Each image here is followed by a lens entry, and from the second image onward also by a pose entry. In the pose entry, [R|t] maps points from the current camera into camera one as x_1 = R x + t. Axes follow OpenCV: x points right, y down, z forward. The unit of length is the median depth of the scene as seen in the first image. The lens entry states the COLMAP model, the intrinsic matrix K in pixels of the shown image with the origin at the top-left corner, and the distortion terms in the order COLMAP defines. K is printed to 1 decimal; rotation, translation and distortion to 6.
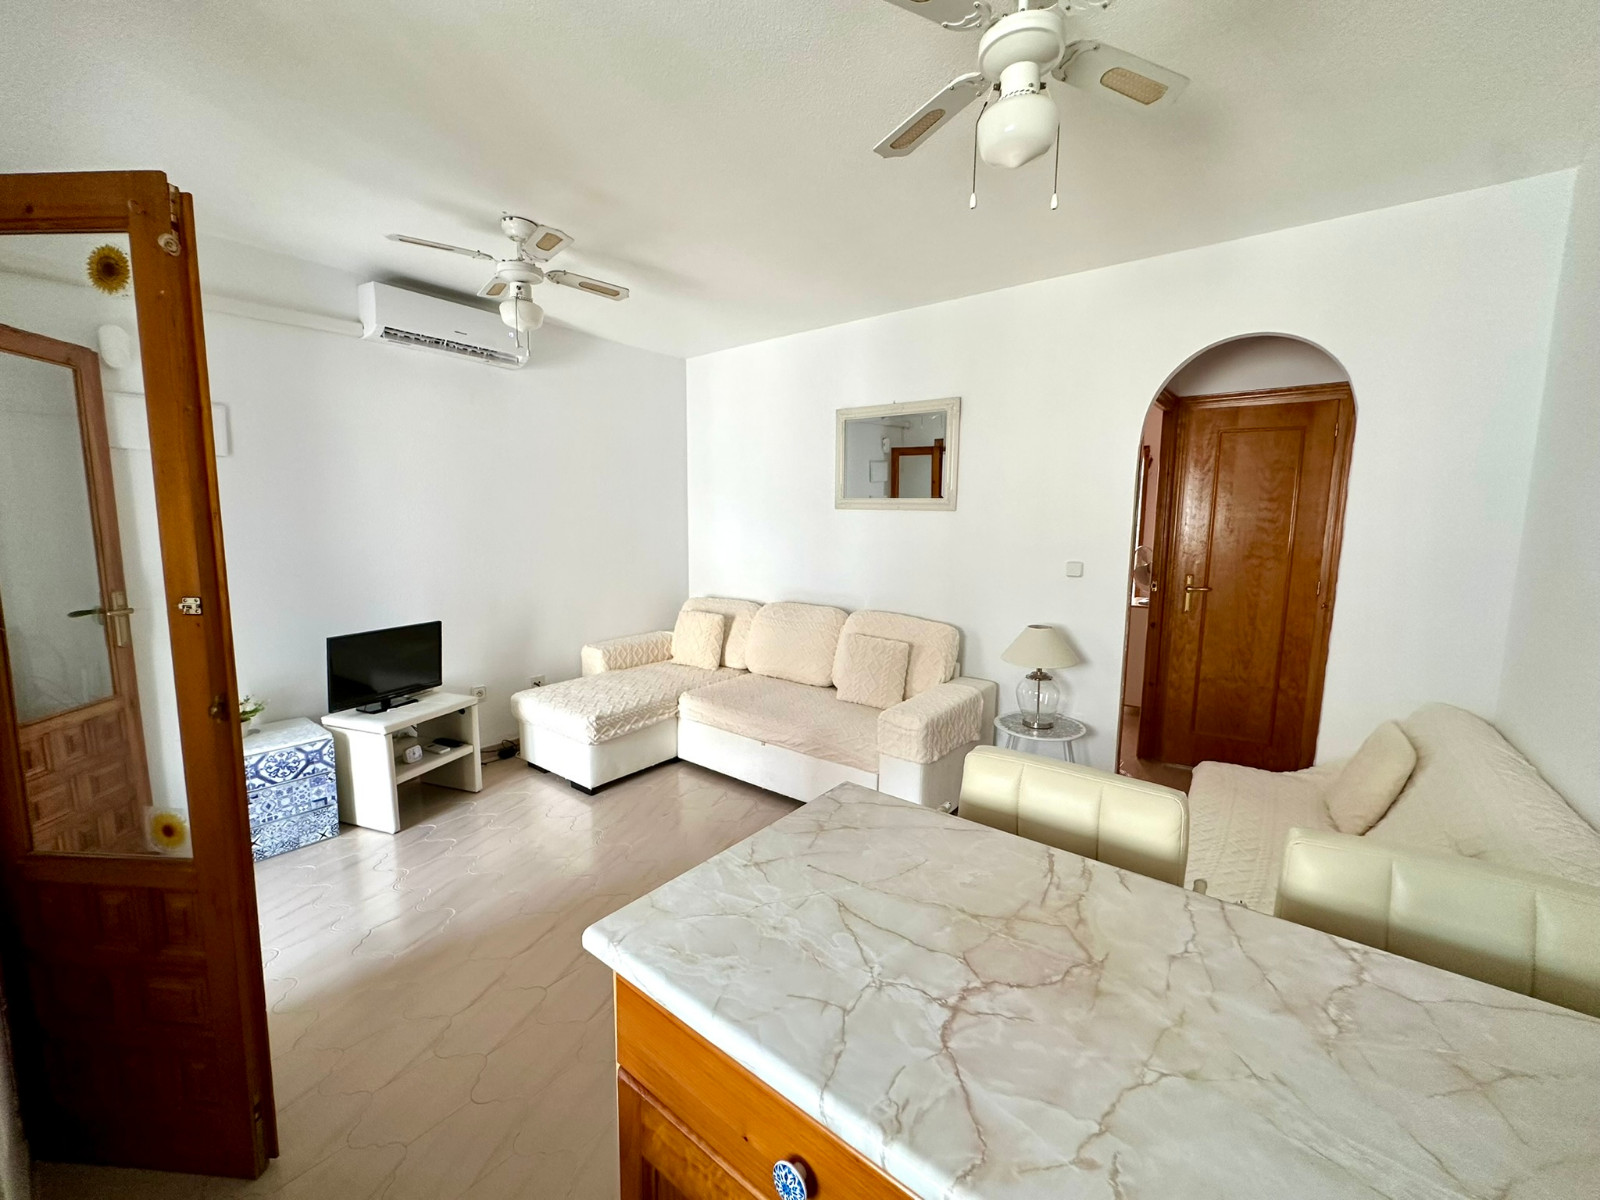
lens RADIAL K [[641.0, 0, 800.3], [0, 641.0, 599.1], [0, 0, 1]] dist [-0.000425, 0.000335]
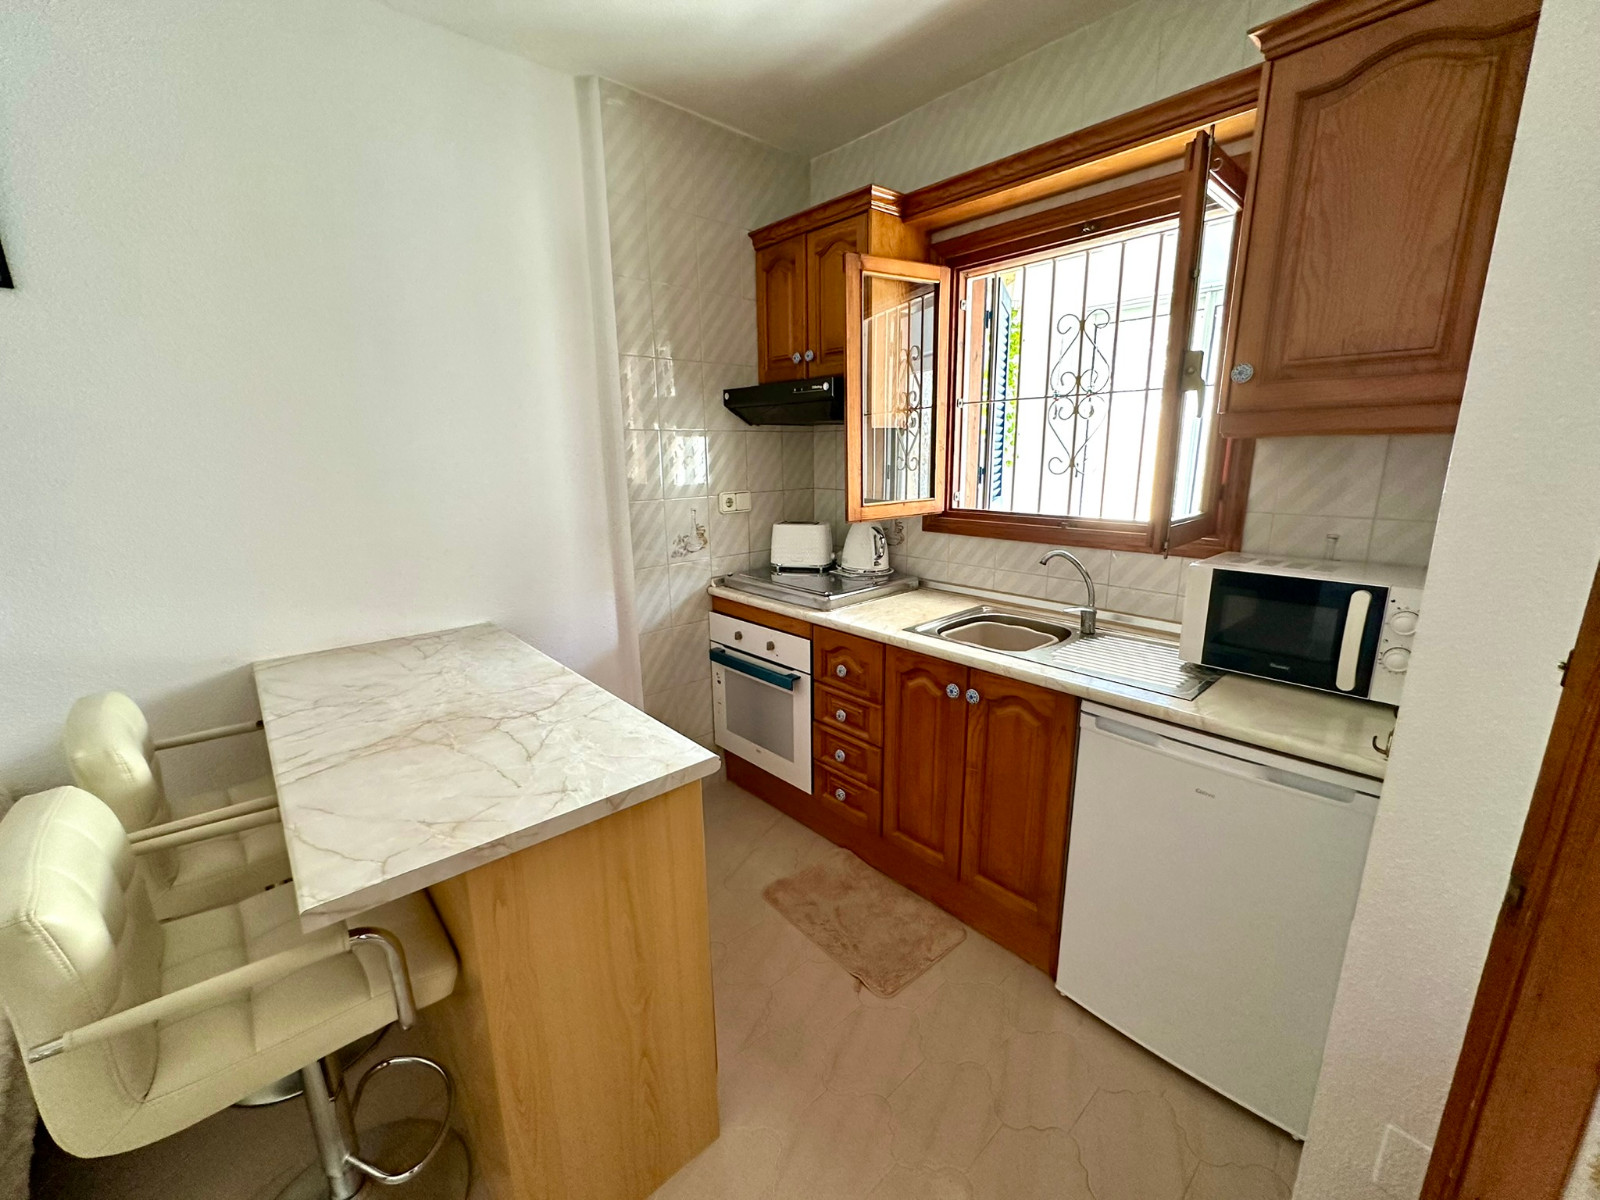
lens RADIAL K [[641.0, 0, 800.3], [0, 641.0, 599.1], [0, 0, 1]] dist [-0.000425, 0.000335]
pose [[-0.985533, -0.034381, 0.165958, -0.573440], [0.025723, 0.937519, 0.346982, -0.217508], [-0.167518, 0.346231, -0.923072, 1.681565]]
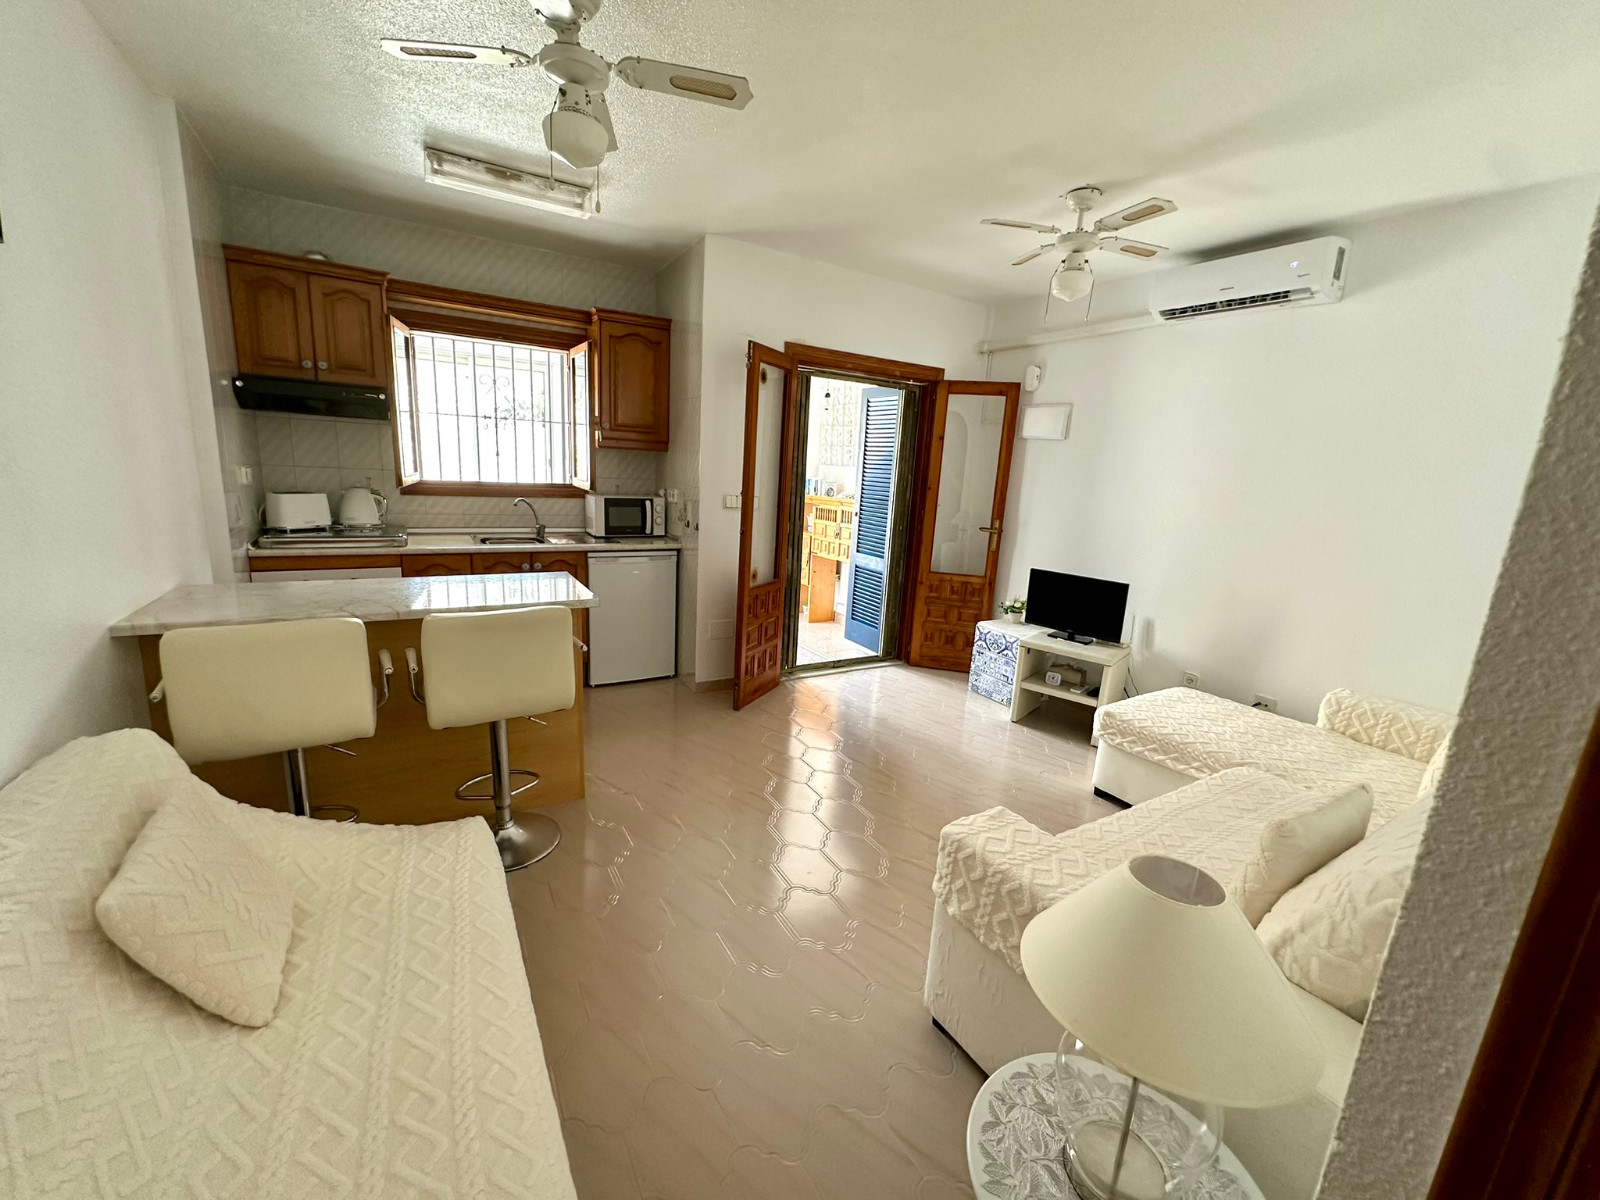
lens RADIAL K [[641.0, 0, 800.3], [0, 641.0, 599.1], [0, 0, 1]] dist [-0.000425, 0.000335]
pose [[-0.349481, 0.169283, -0.921524, 1.875100], [-0.178506, 0.953498, 0.242853, -0.316833], [0.919782, 0.249370, -0.303012, 2.532408]]
